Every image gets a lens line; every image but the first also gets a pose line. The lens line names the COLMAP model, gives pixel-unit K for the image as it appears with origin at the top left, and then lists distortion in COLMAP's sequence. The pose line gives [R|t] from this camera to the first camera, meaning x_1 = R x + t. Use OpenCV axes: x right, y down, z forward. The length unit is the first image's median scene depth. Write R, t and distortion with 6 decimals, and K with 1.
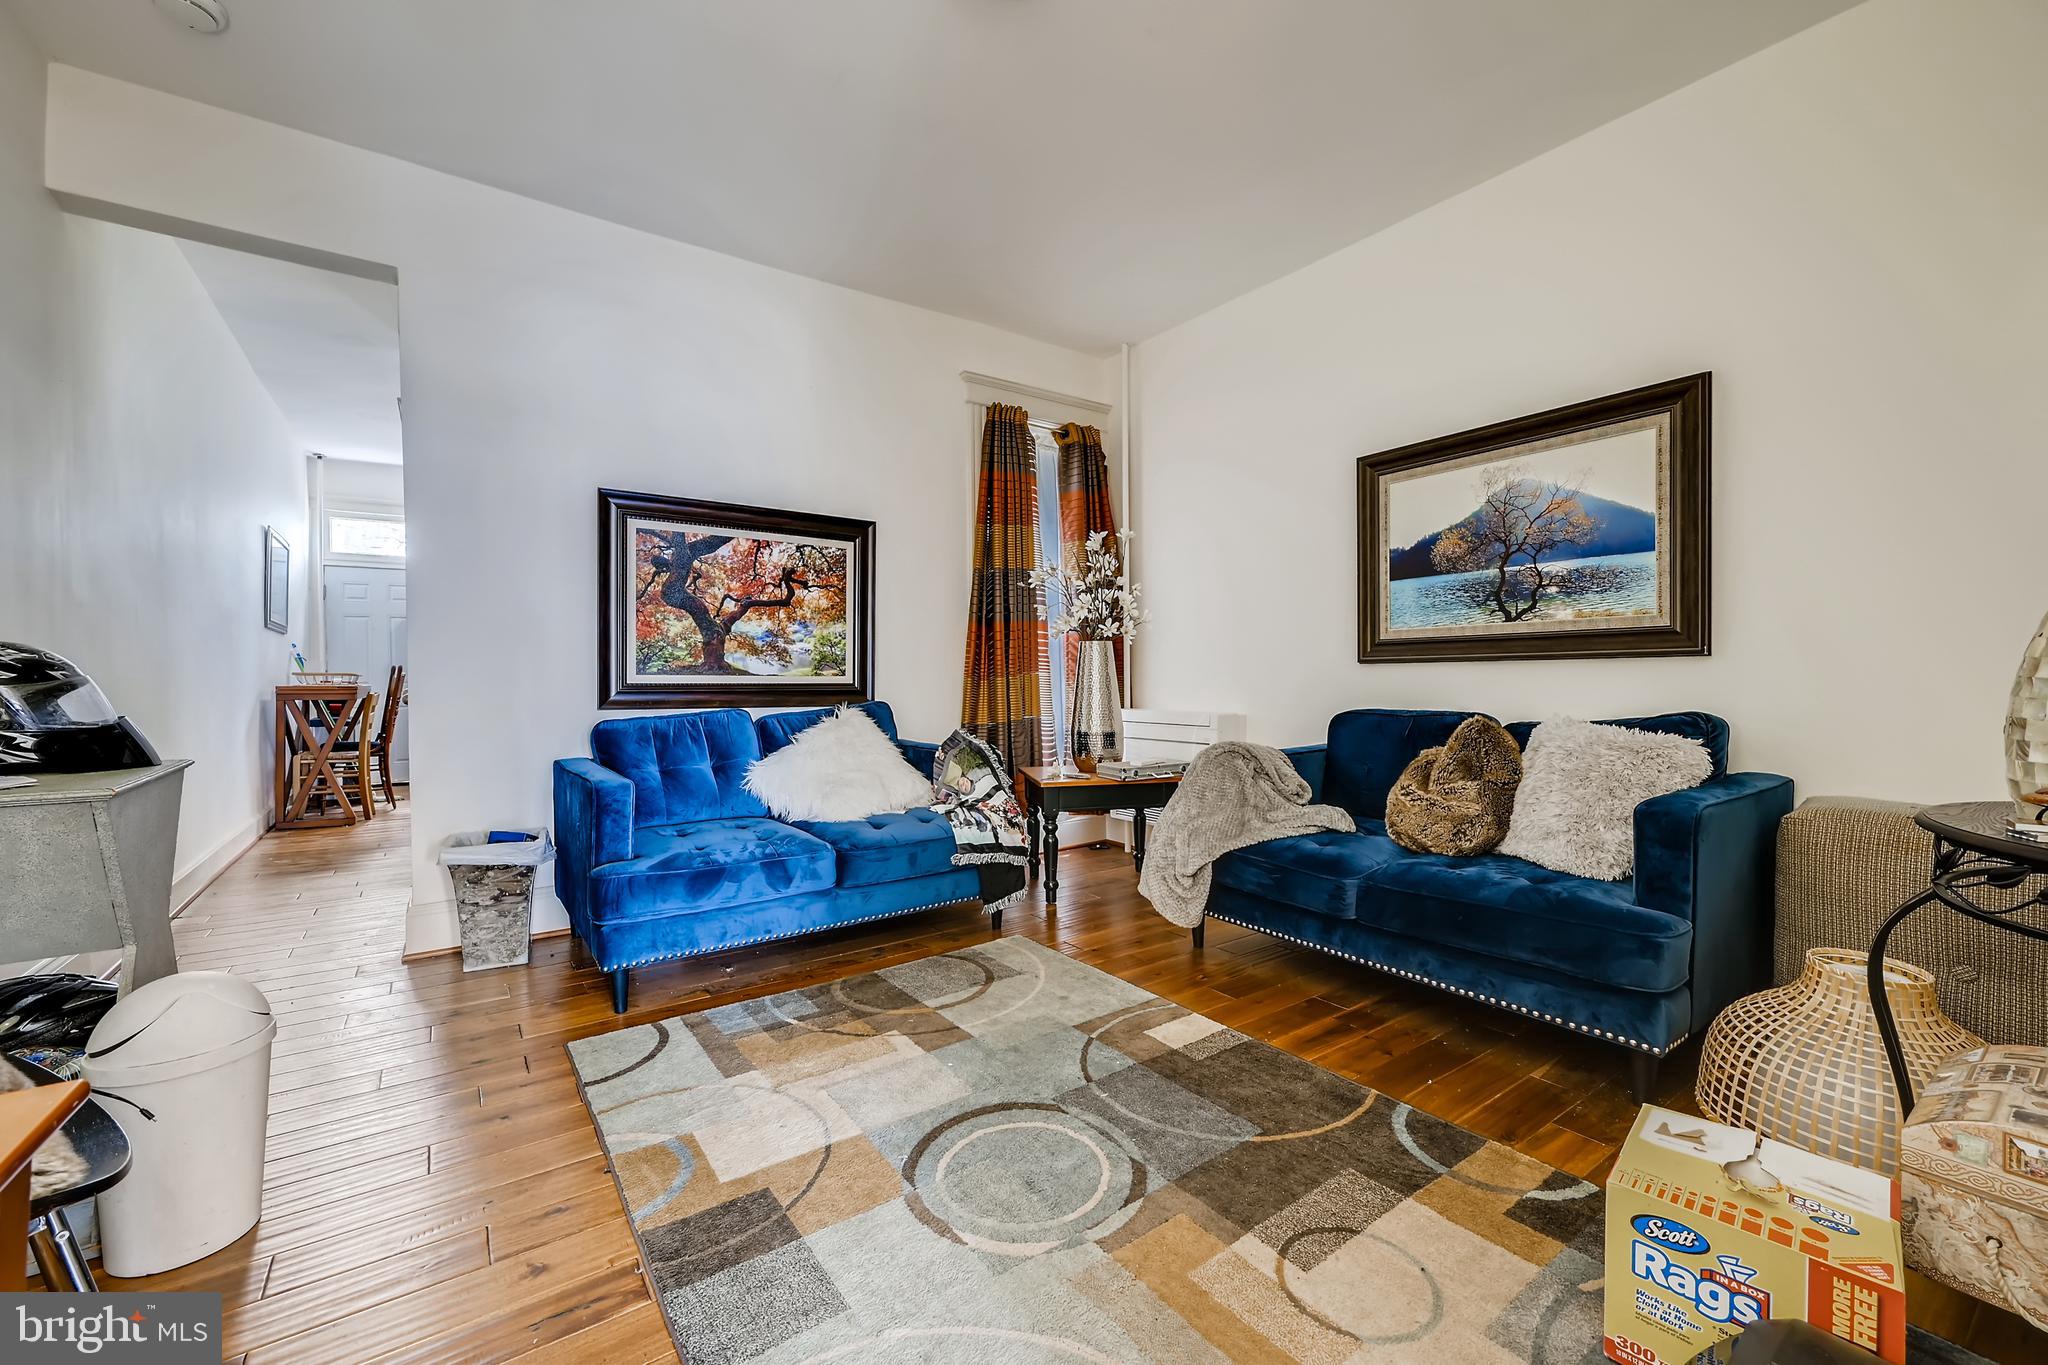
lens RADIAL K [[817.7, 0, 1022.7], [0, 817.7, 689.5], [0, 0, 1]] dist [0.001021, -0.000874]
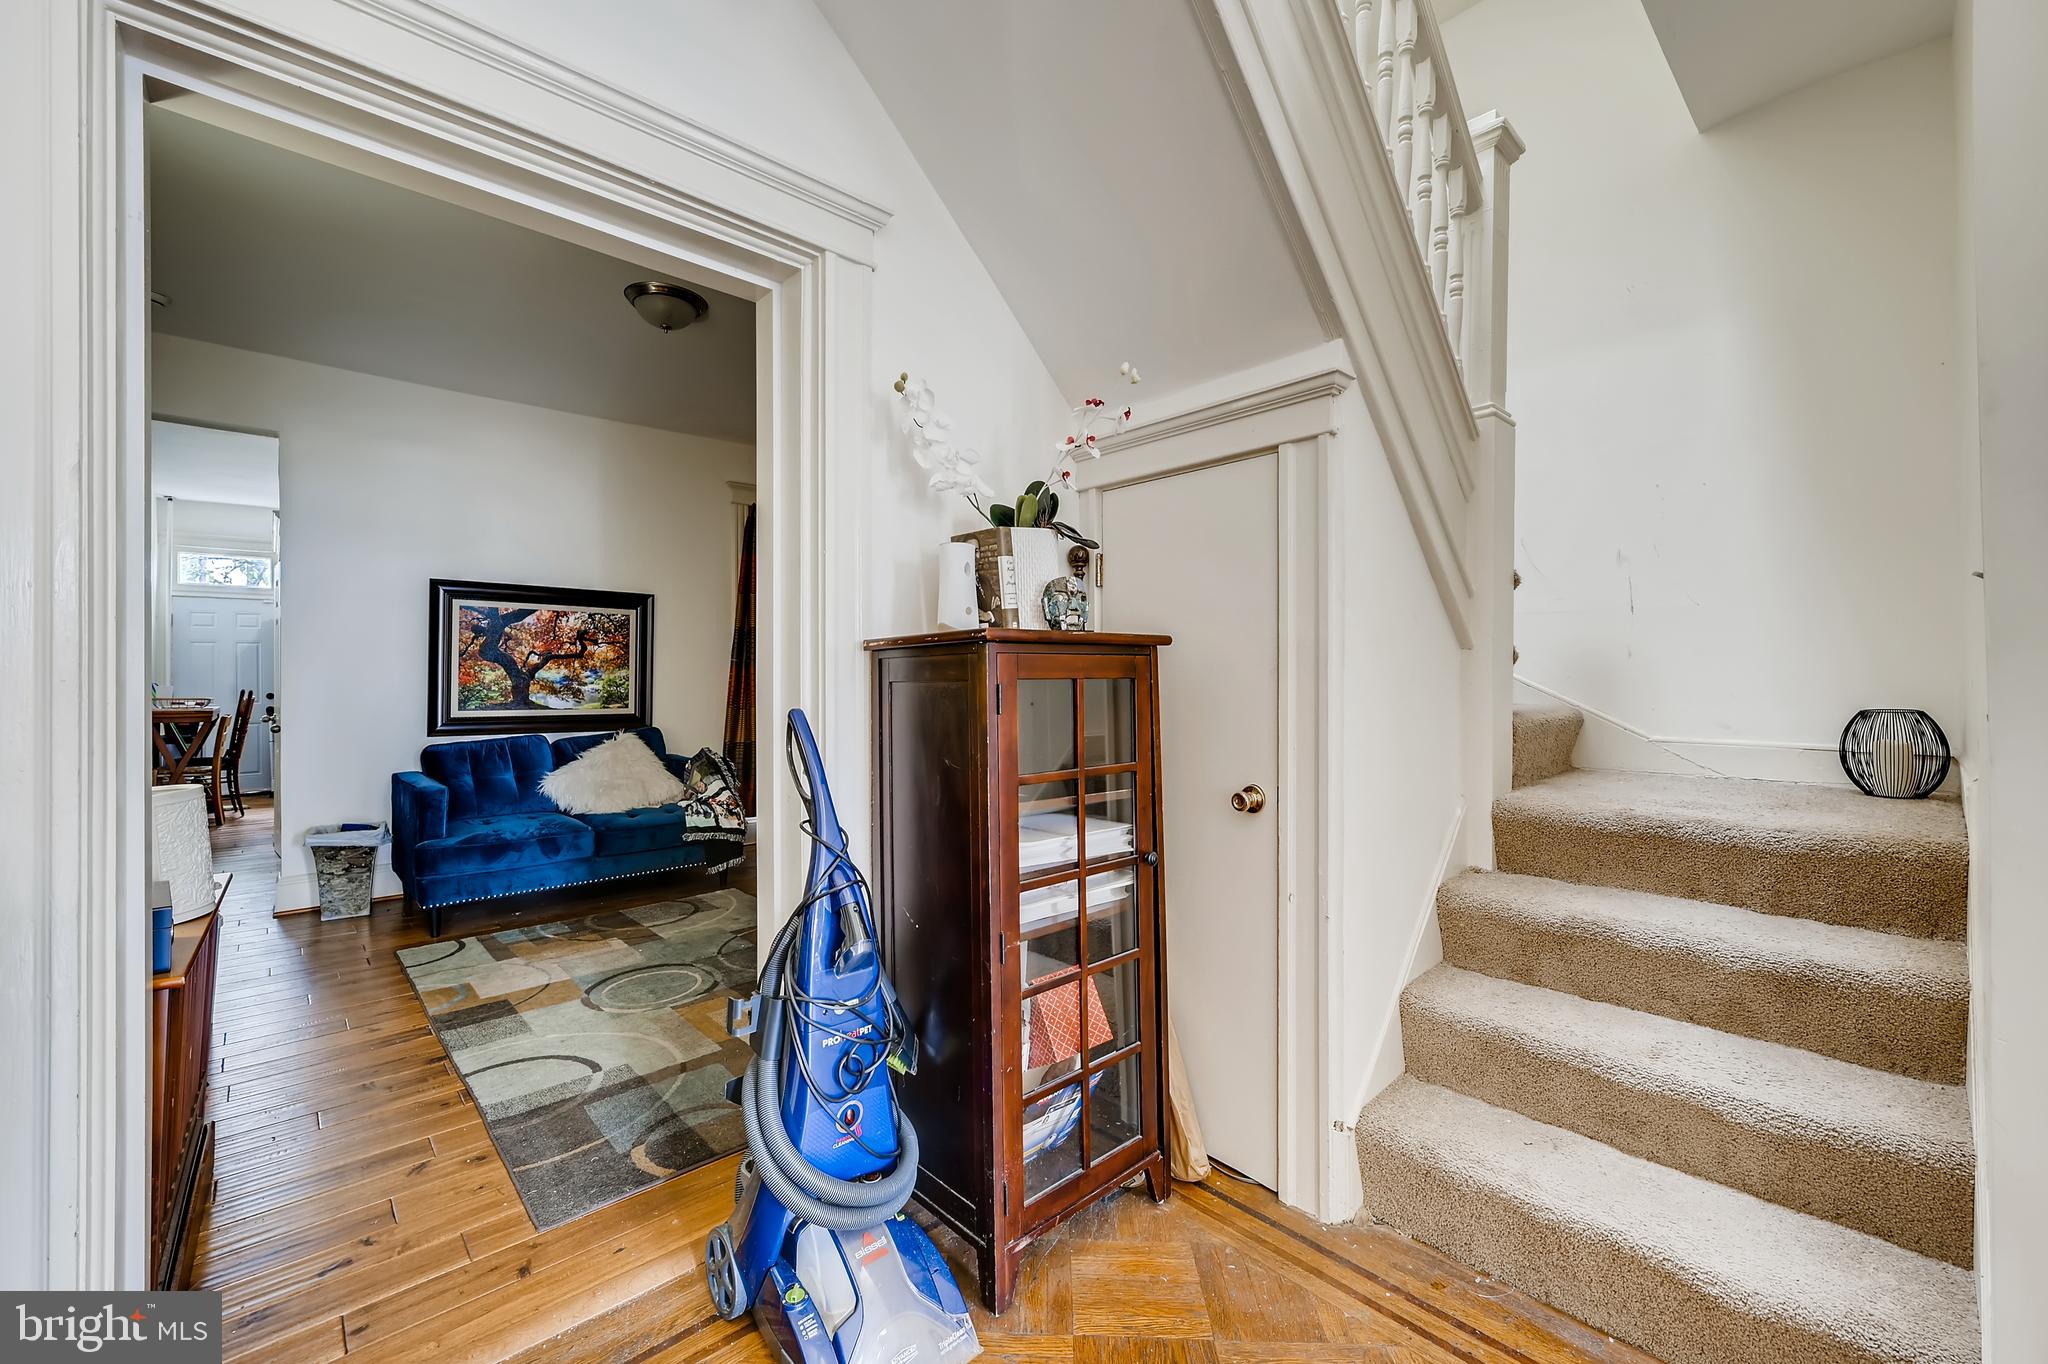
lens RADIAL K [[817.7, 0, 1025.1], [0, 817.7, 678.1], [0, 0, 1]] dist [0.001021, -0.000874]
pose [[0.991661, 0.003109, 0.128838, 0.327274], [-0.000912, 0.999853, -0.017106, -0.054786], [-0.128872, 0.016846, 0.991518, -0.542085]]
